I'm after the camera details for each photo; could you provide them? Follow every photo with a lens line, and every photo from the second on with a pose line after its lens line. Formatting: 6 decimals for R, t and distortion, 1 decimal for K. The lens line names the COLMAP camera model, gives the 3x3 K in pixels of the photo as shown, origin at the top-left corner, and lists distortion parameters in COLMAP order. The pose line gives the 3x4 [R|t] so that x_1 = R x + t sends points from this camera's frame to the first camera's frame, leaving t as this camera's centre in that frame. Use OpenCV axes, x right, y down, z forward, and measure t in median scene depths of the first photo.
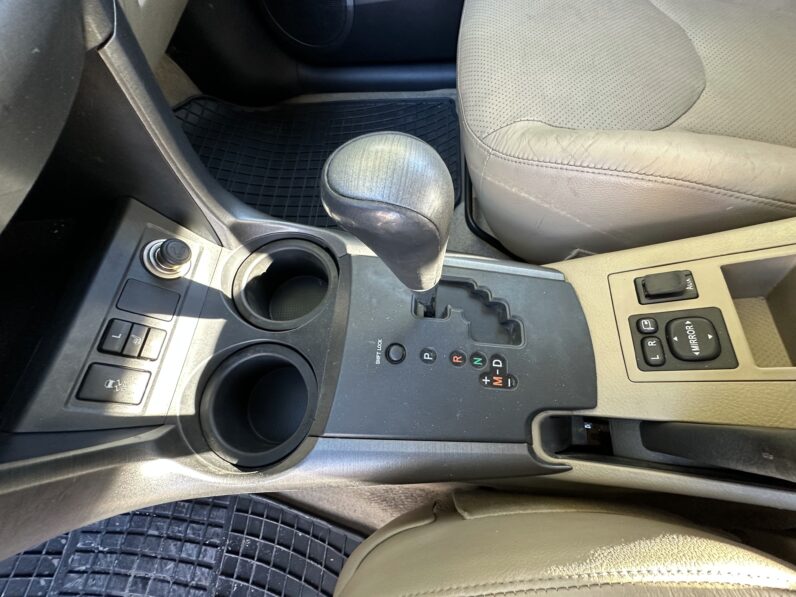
lens RADIAL K [[318.3, 0, 396.5], [0, 318.3, 298.7], [0, 0, 1]] dist [-0.009937, 0.001244]
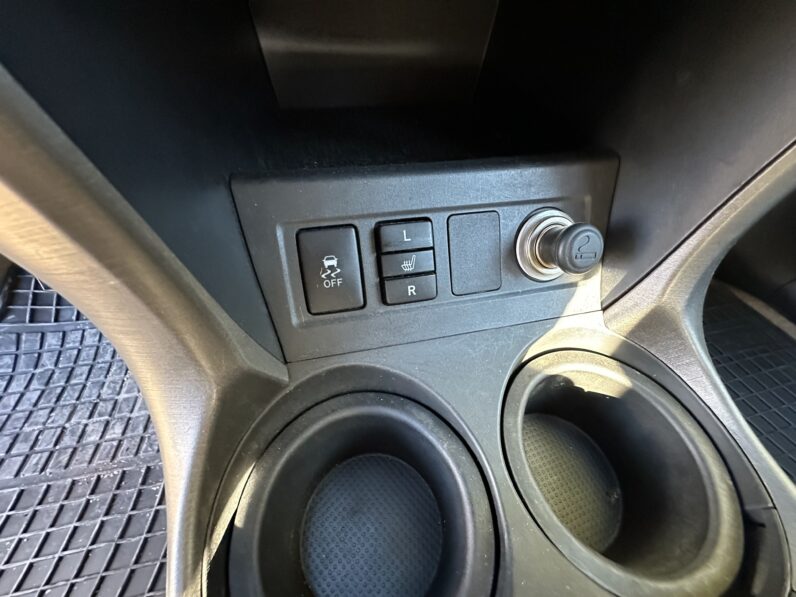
lens RADIAL K [[318.3, 0, 398.6], [0, 318.3, 298.1], [0, 0, 1]] dist [-0.009937, 0.001244]
pose [[0.290524, 0.762786, -0.577714, -0.427320], [-0.903893, 0.416877, 0.095869, 0.112944], [0.313963, 0.494339, 0.810590, 0.530835]]
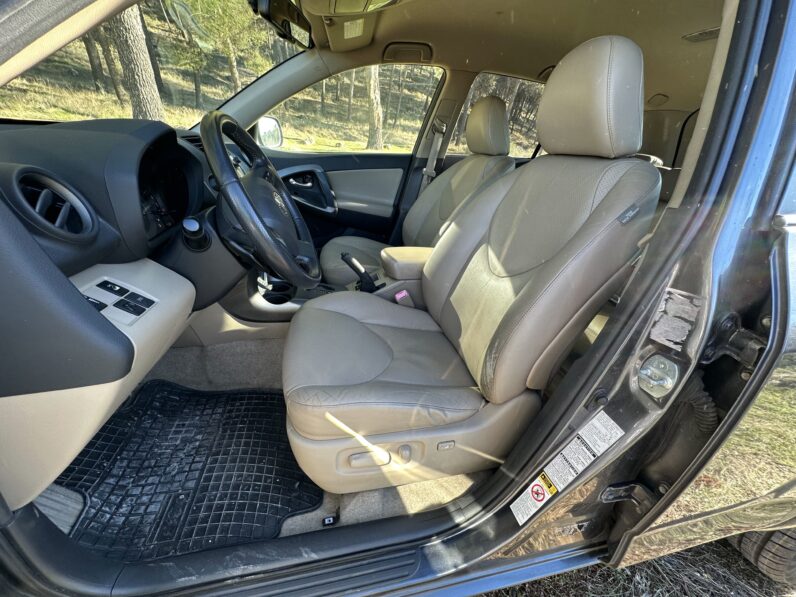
lens RADIAL K [[318.3, 0, 402.1], [0, 318.3, 294.8], [0, 0, 1]] dist [-0.009937, 0.001244]
pose [[0.933328, 0.020726, 0.358427, -0.399841], [0.224971, 0.744268, -0.628851, 3.583512], [-0.279799, 0.667560, 0.689983, -2.698669]]
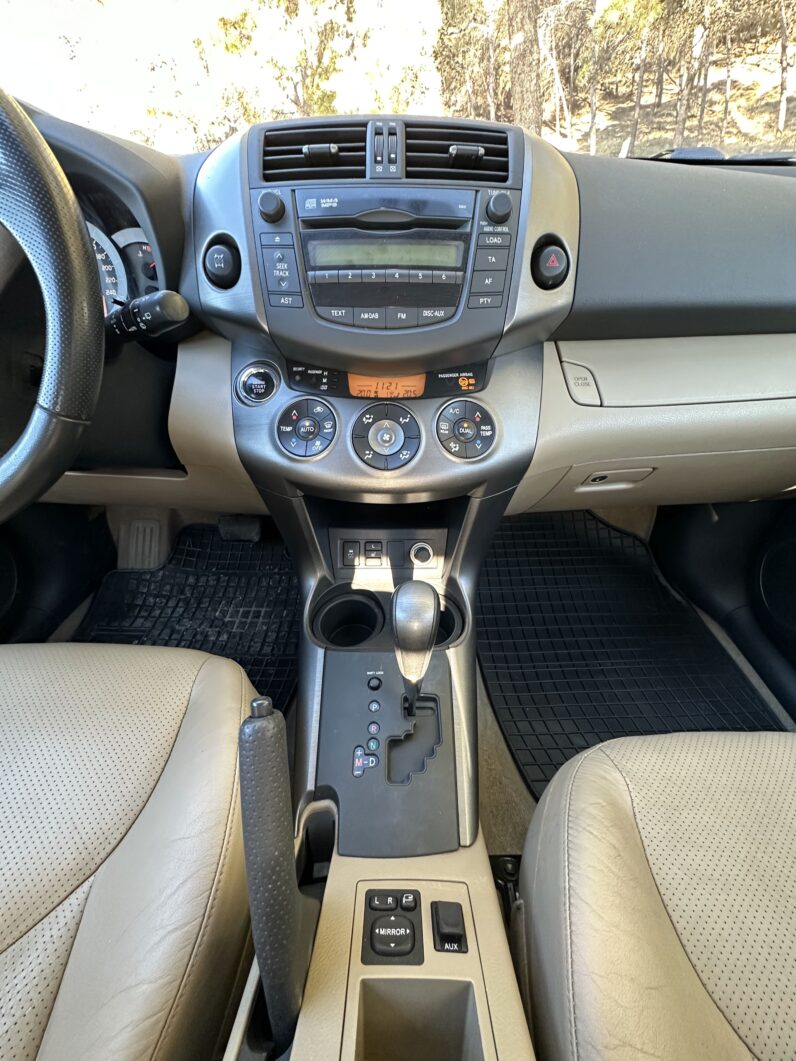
lens RADIAL K [[424.2, 0, 397.3], [0, 424.2, 530.2], [0, 0, 1]] dist [-0.009937, 0.001244]
pose [[0.081091, 0.669254, -0.738595, 0.950348], [-0.921800, 0.332205, 0.199812, -0.536540], [0.379090, 0.664634, 0.643857, -0.677645]]
